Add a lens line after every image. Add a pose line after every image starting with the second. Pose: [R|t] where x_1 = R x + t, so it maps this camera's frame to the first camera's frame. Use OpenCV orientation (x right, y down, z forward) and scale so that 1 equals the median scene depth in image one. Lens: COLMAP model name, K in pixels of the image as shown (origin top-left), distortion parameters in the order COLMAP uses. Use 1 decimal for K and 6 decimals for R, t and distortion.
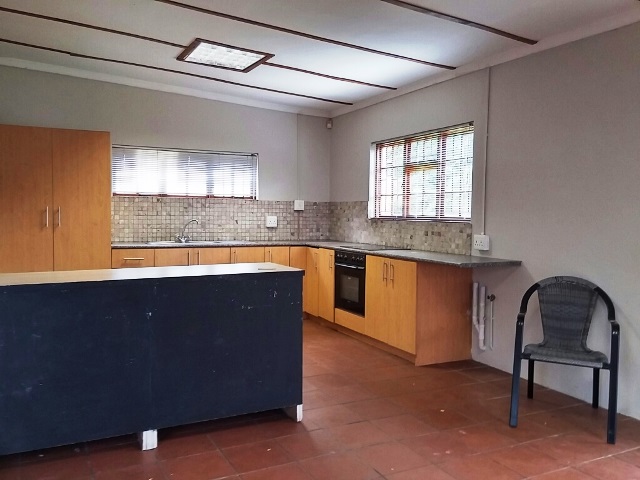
lens RADIAL K [[551.7, 0, 320.0], [0, 551.7, 240.0], [0, 0, 1]] dist [0.061107, -0.017040]
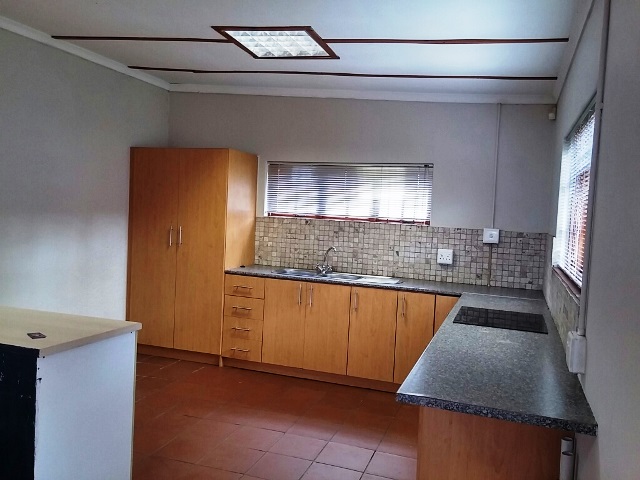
lens RADIAL K [[551.7, 0, 320.0], [0, 551.7, 240.0], [0, 0, 1]] dist [0.061107, -0.017040]
pose [[0.696618, 0.063397, -0.714635, 0.327653], [-0.077390, 0.996916, 0.013000, -0.053253], [0.713256, 0.046249, 0.699376, 0.383409]]
